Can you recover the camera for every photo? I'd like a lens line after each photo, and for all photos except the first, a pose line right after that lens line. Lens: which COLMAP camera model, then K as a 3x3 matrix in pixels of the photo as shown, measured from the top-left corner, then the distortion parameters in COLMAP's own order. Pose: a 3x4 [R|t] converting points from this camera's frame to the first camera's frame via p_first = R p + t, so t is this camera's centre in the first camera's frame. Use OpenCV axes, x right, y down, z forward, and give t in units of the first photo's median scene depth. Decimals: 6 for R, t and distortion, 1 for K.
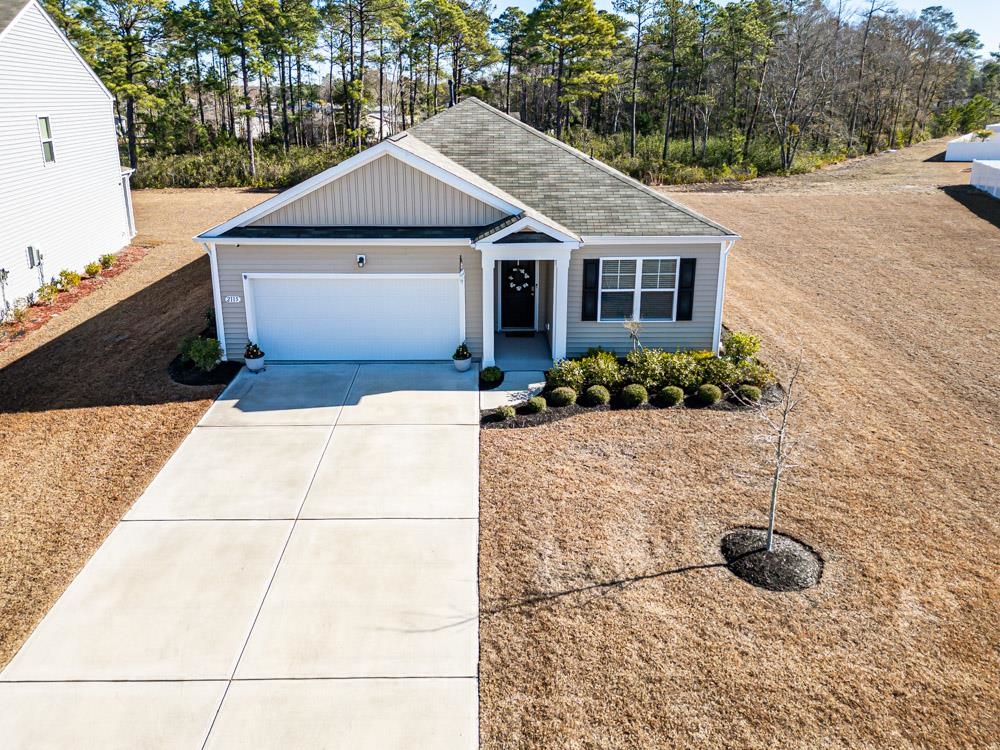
lens RADIAL K [[828.0, 0, 500.0], [0, 828.0, 375.0], [0, 0, 1]] dist [0.006985, -0.002712]
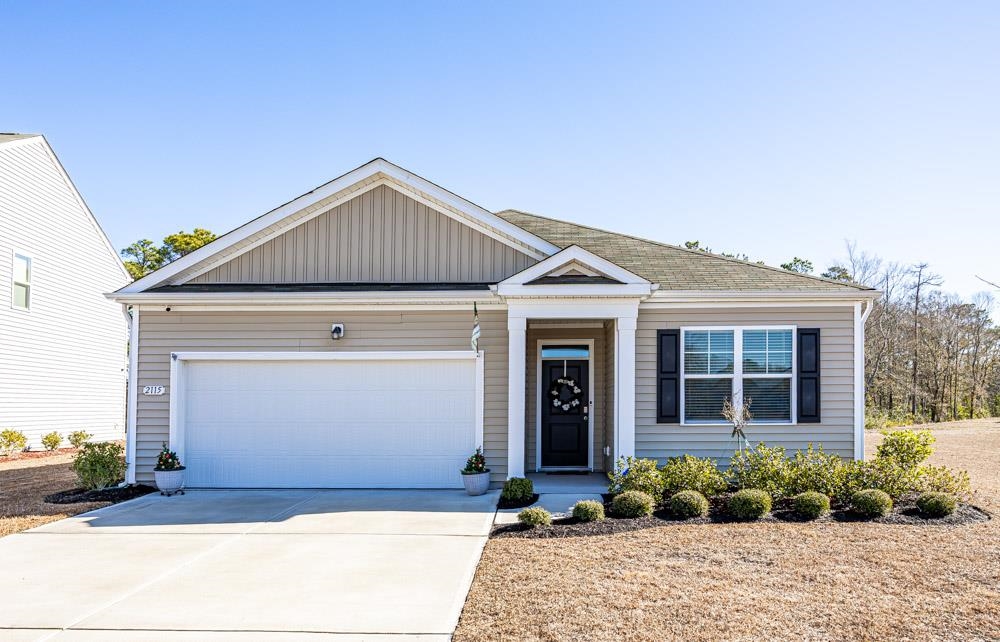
lens RADIAL K [[870.8, 0, 541.2], [0, 870.8, 321.1], [0, 0, 1]] dist [-0.062173, 0.005279]
pose [[0.999742, 0.005825, -0.021977, 0.020518], [-0.013457, 0.930725, -0.365472, 0.119569], [0.018326, 0.365673, 0.930563, 0.321999]]
